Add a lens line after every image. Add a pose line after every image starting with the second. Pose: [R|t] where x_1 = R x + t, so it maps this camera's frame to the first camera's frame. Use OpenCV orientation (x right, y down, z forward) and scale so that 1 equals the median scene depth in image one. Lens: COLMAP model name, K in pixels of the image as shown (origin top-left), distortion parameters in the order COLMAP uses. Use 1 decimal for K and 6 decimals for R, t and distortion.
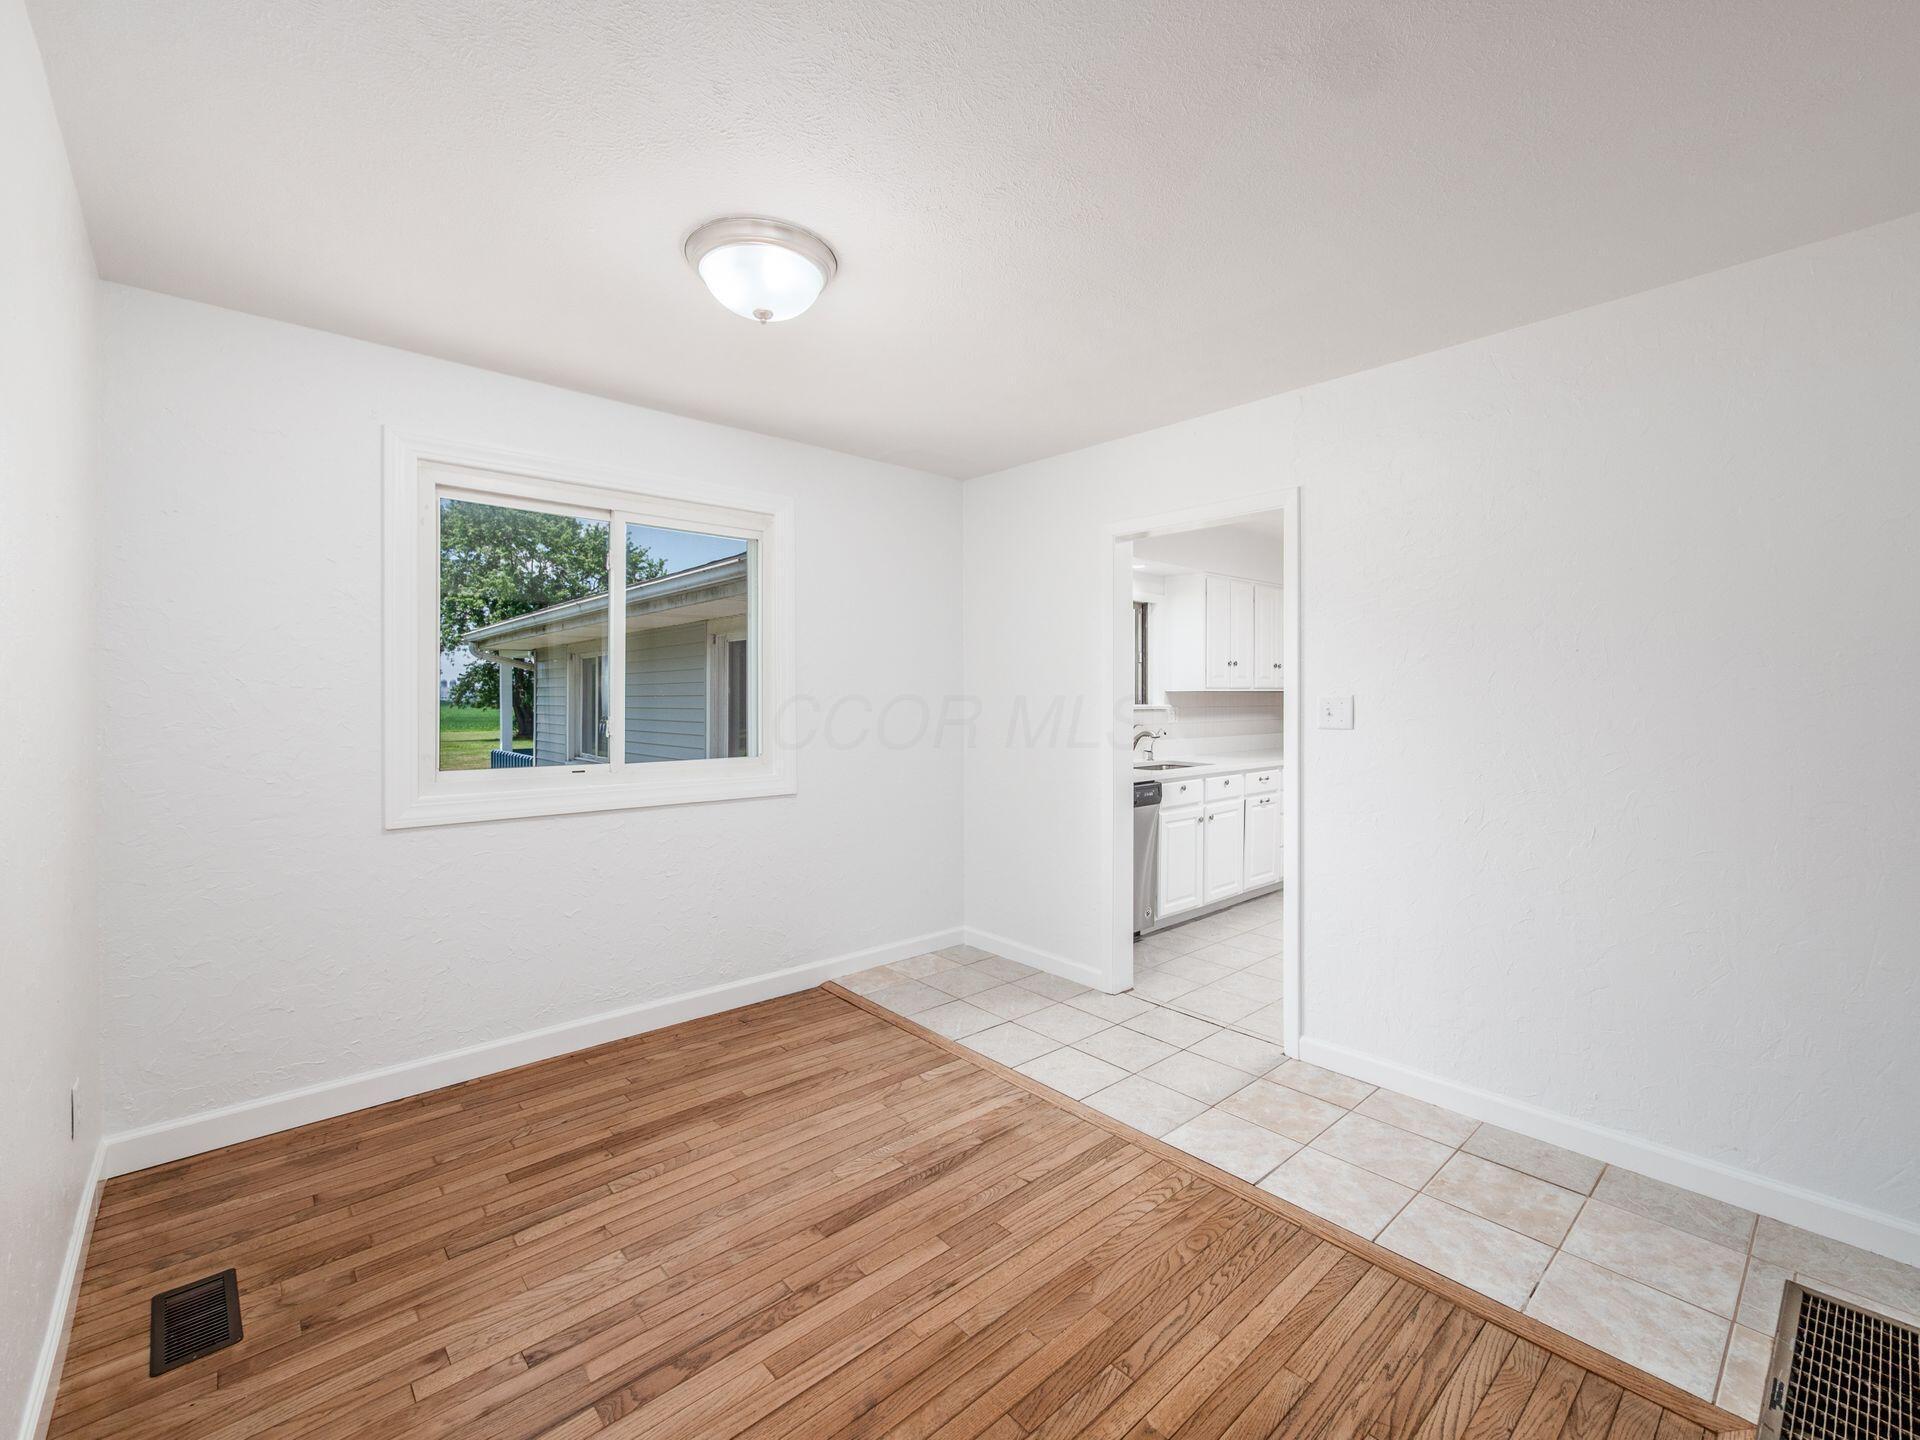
lens RADIAL K [[821.4, 0, 948.7], [0, 821.4, 693.6], [0, 0, 1]] dist [-0.007010, 0.000351]
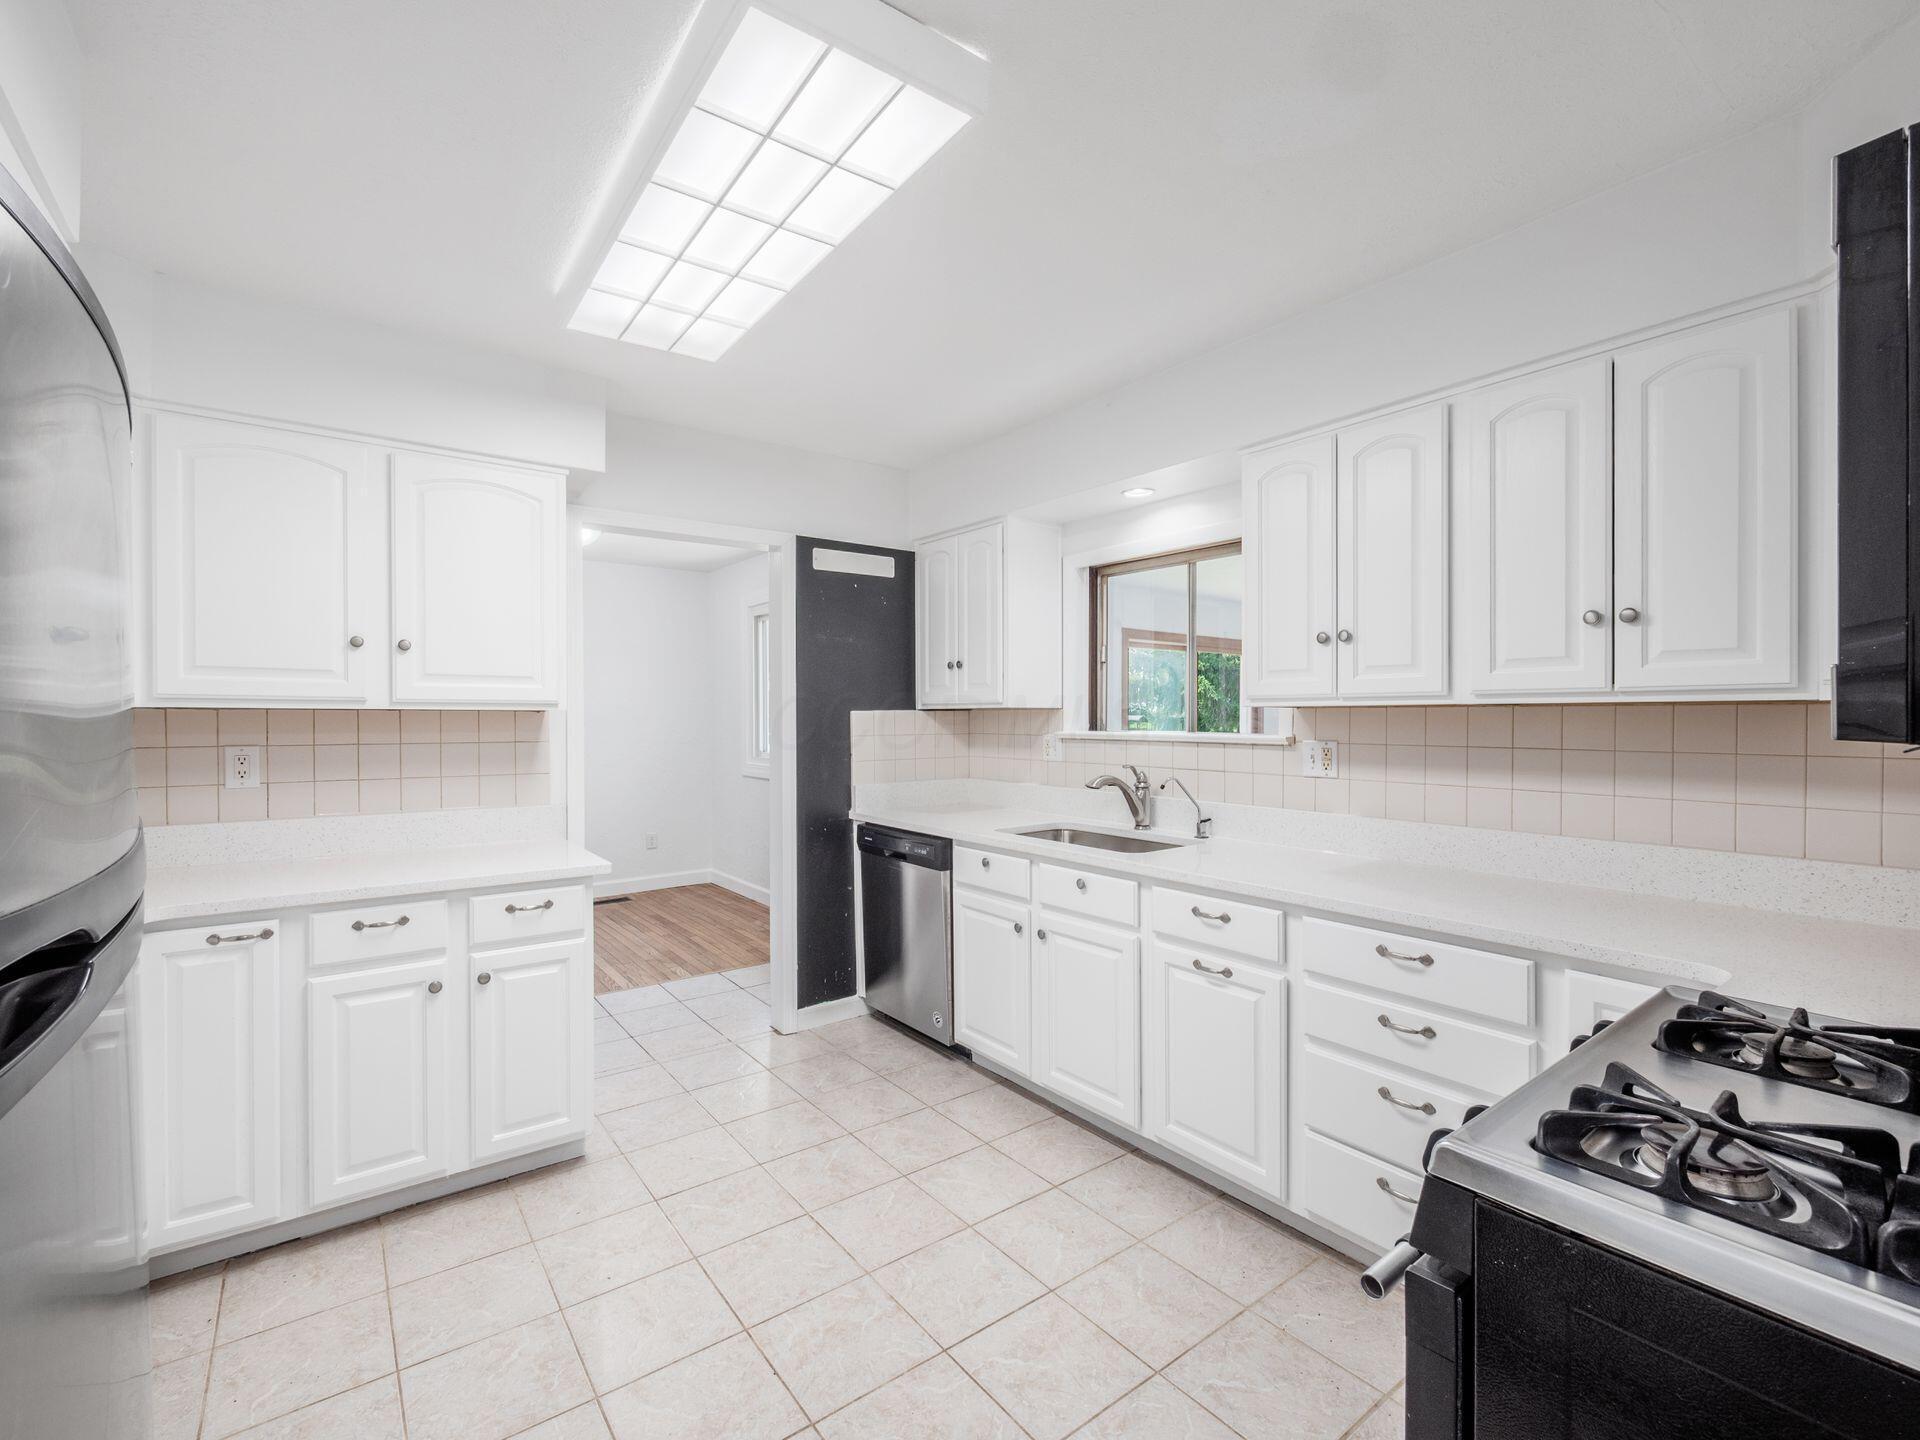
lens RADIAL K [[836.1, 0, 950.1], [0, 836.1, 721.3], [0, 0, 1]] dist [-0.009759, 0.000060]
pose [[-0.070137, 0.005534, -0.997522, 1.858316], [0.001903, 0.999984, 0.005414, 0.005261], [0.997536, -0.001518, -0.070147, 2.039631]]
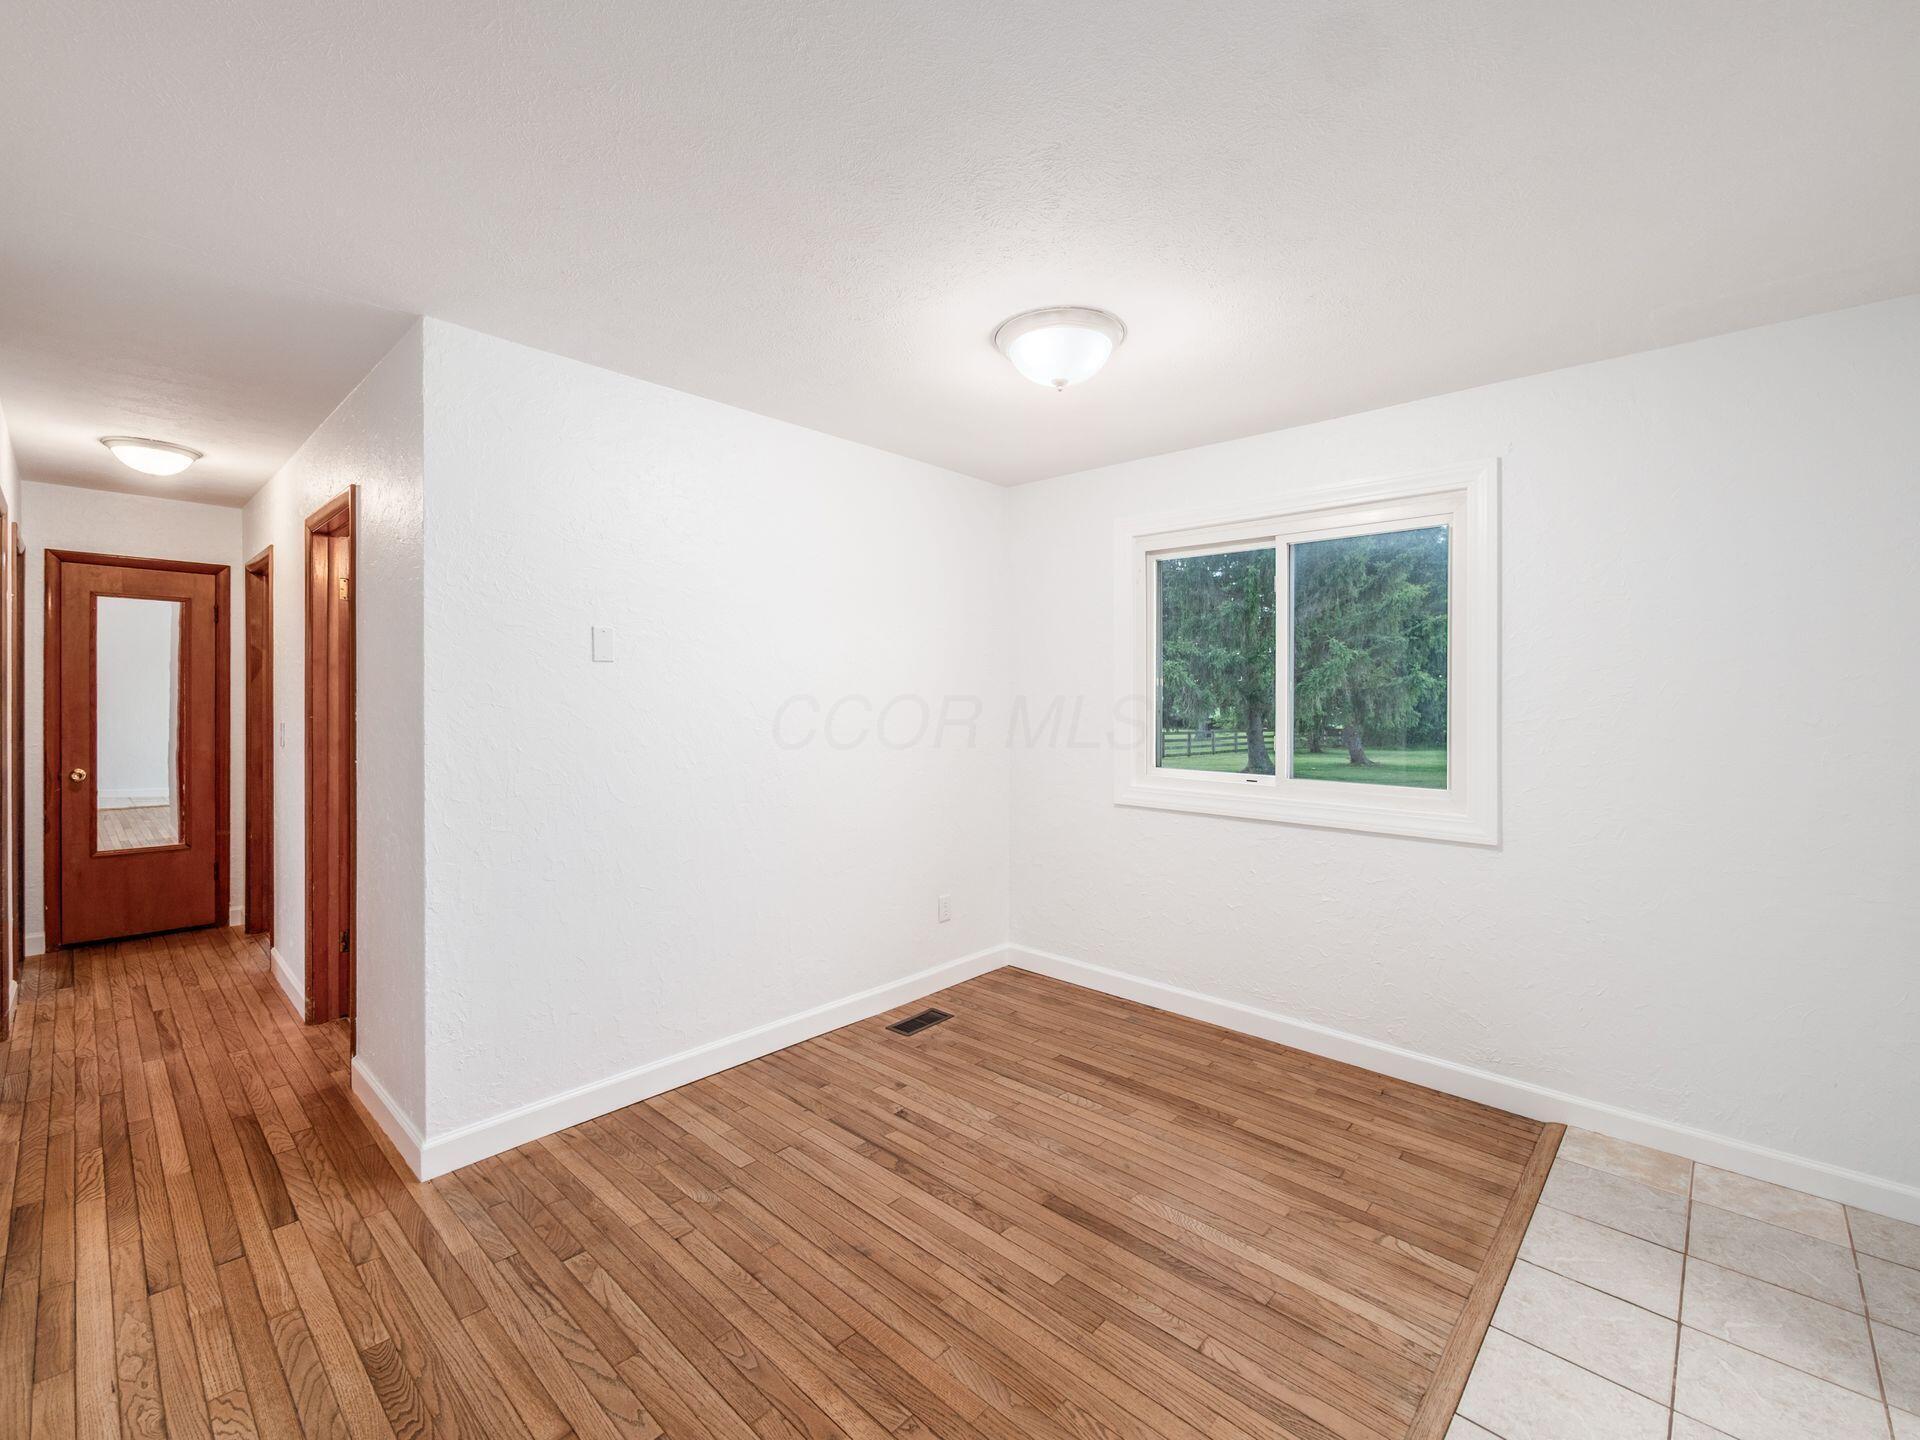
lens RADIAL K [[821.4, 0, 948.7], [0, 821.4, 693.6], [0, 0, 1]] dist [-0.007010, 0.000351]
pose [[0.090816, -0.005649, -0.995852, 0.837751], [-0.006898, 0.999956, -0.006302, -0.016917], [0.995844, 0.007441, 0.090773, 0.681741]]
